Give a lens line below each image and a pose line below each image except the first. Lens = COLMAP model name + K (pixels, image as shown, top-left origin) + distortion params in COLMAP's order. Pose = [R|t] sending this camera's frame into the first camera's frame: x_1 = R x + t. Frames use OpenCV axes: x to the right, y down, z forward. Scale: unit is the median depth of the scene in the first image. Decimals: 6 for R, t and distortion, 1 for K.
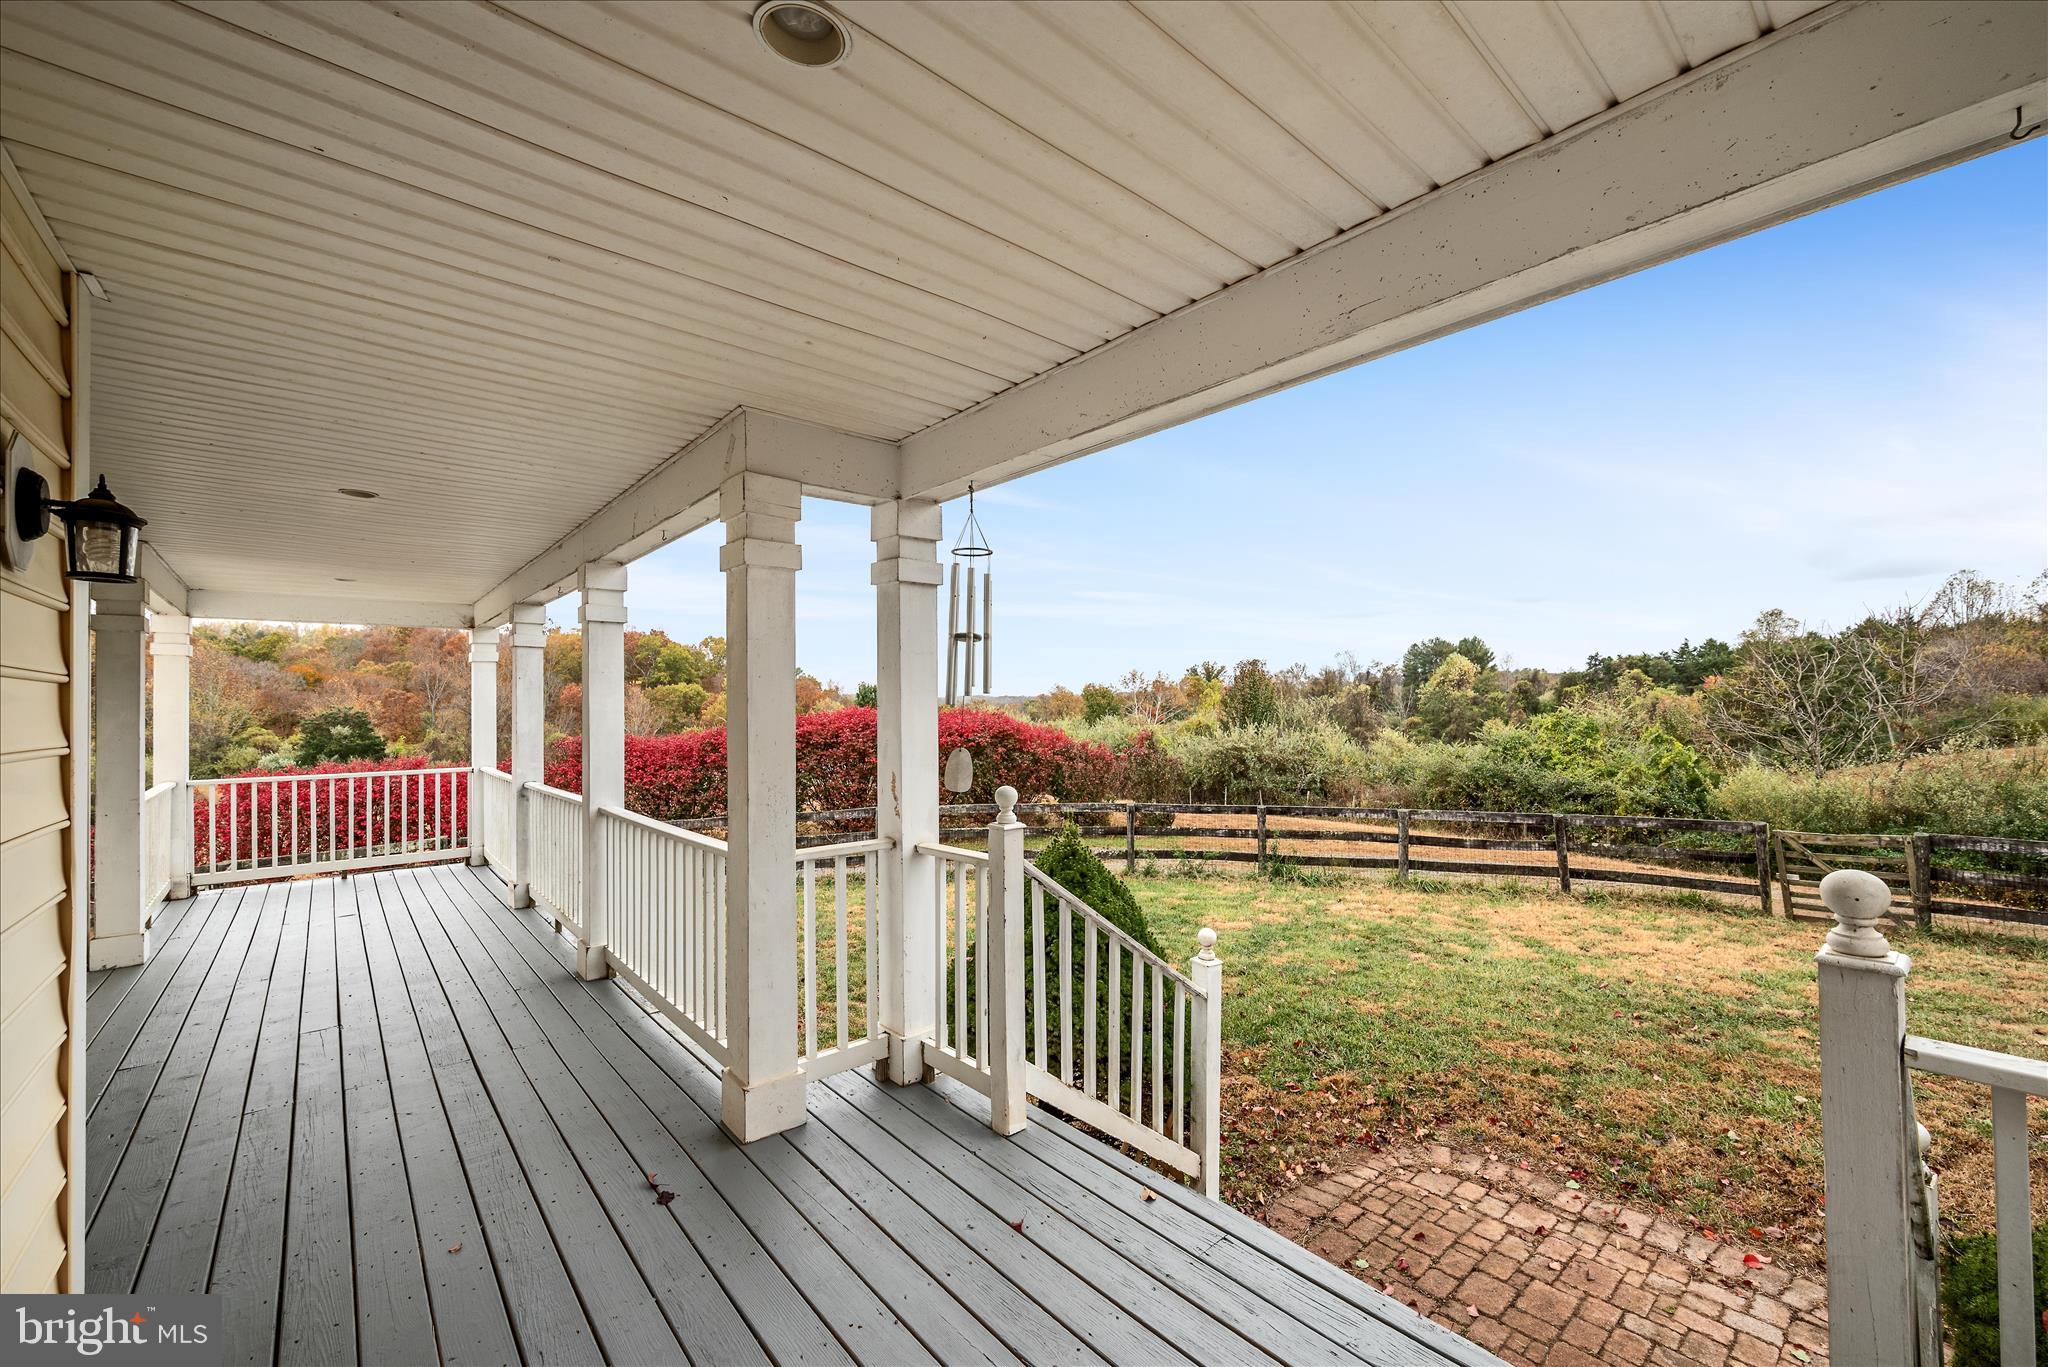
lens RADIAL K [[816.3, 0, 1021.5], [0, 816.3, 697.3], [0, 0, 1]] dist [-0.000036, -0.000149]
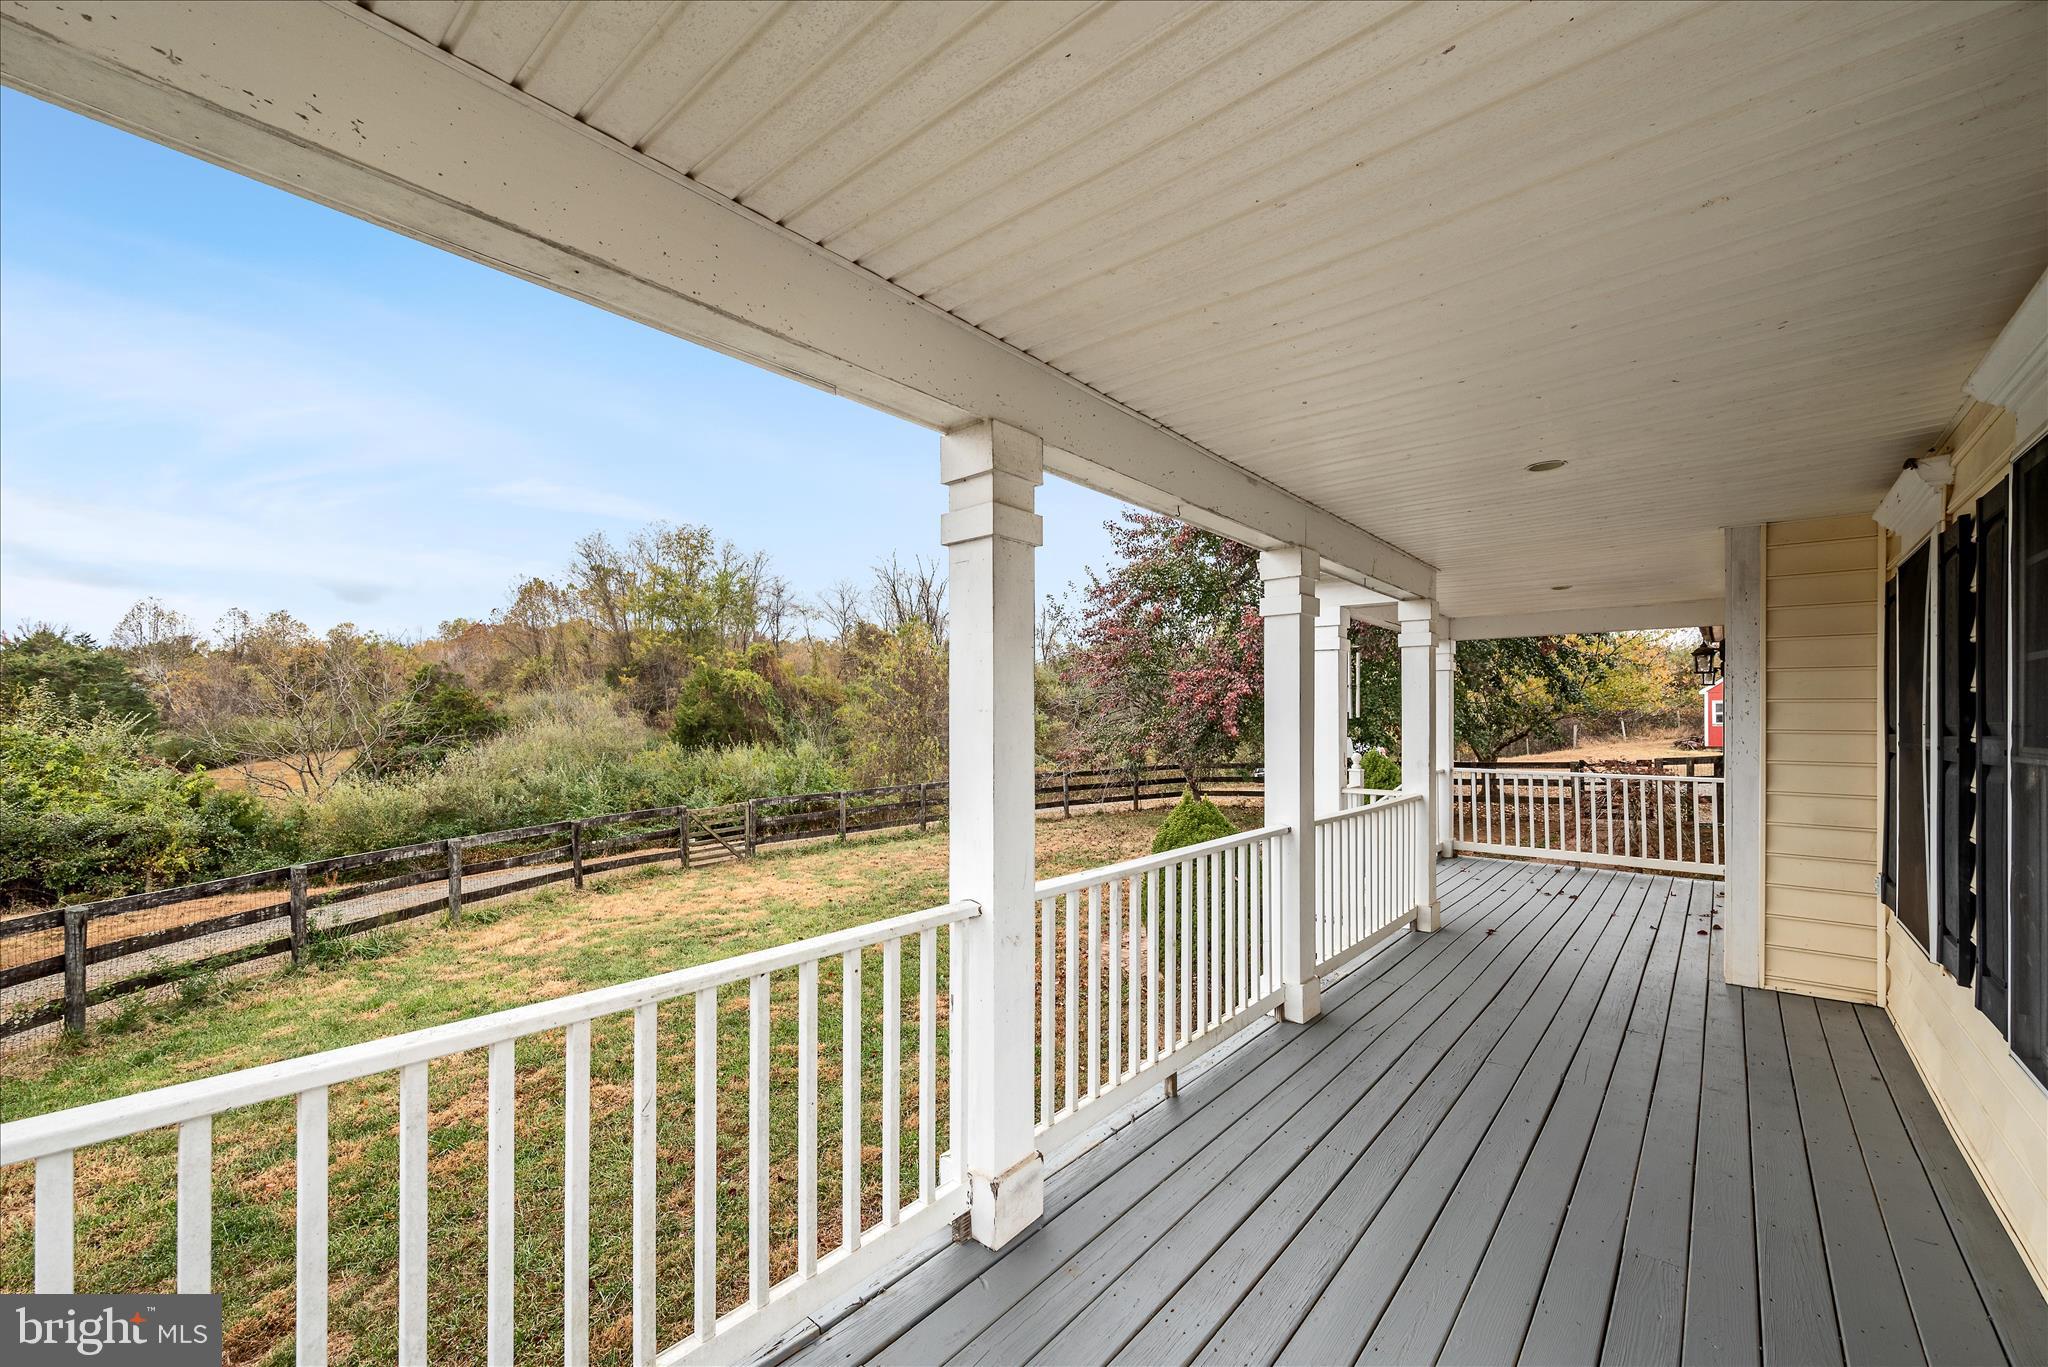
lens RADIAL K [[816.3, 0, 1021.5], [0, 816.3, 697.3], [0, 0, 1]] dist [-0.000036, -0.000149]
pose [[-0.151154, 0.039043, 0.987739, -0.727198], [-0.013833, 0.999038, -0.041606, 0.018696], [-0.988413, -0.019952, -0.150469, 0.770674]]
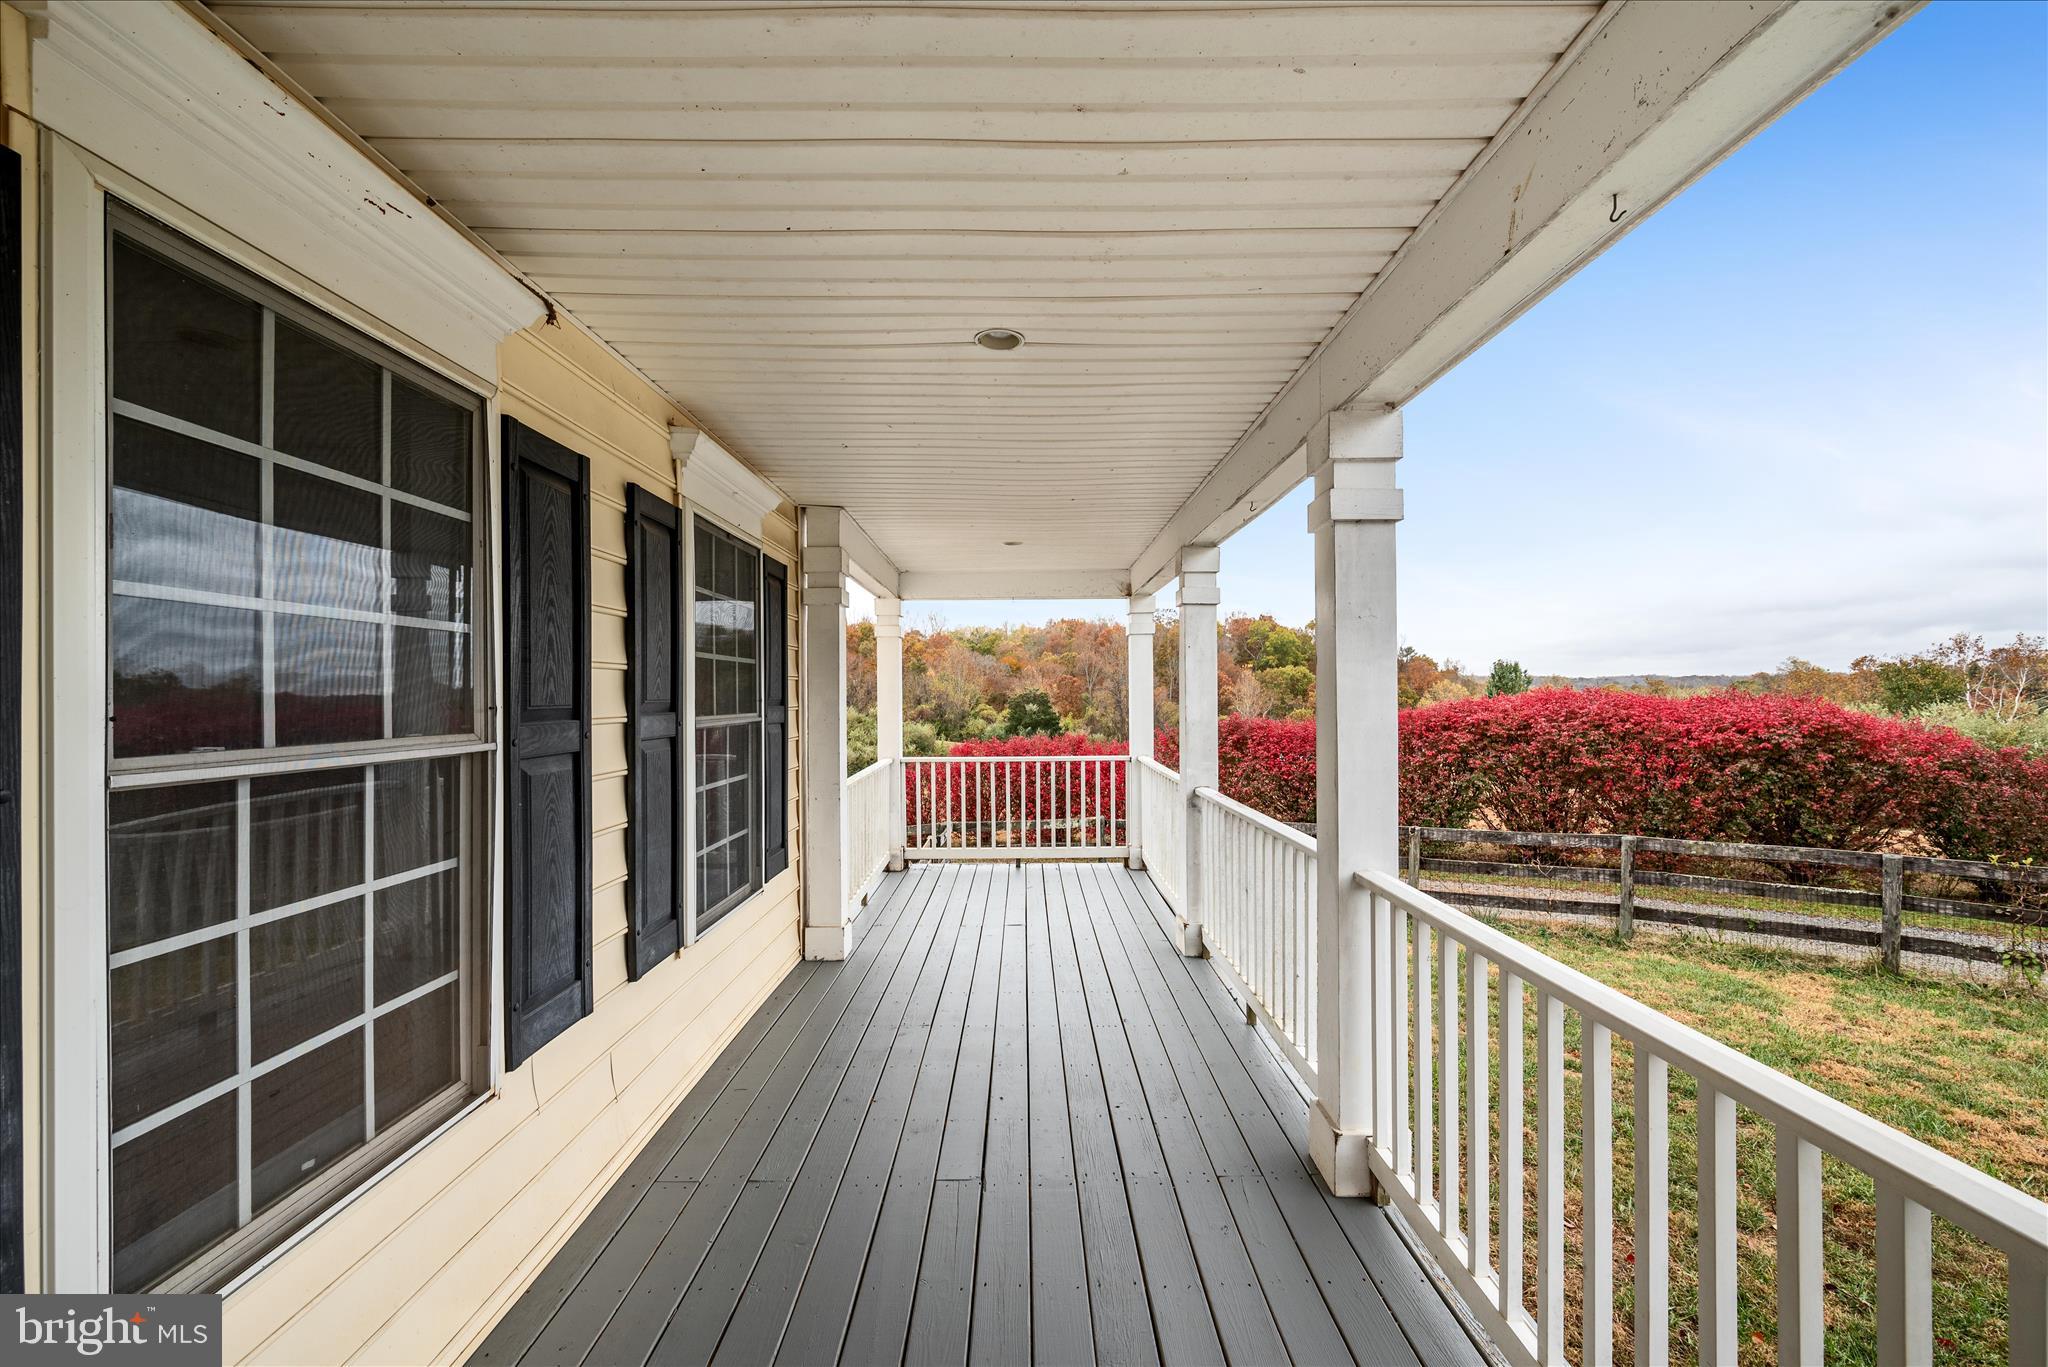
lens RADIAL K [[816.3, 0, 1021.5], [0, 816.3, 697.3], [0, 0, 1]] dist [-0.000036, -0.000149]
pose [[0.759203, 0.007708, -0.650808, -0.069253], [0.006280, 0.999797, 0.019168, 0.002011], [0.650824, -0.018640, 0.759000, 0.094069]]
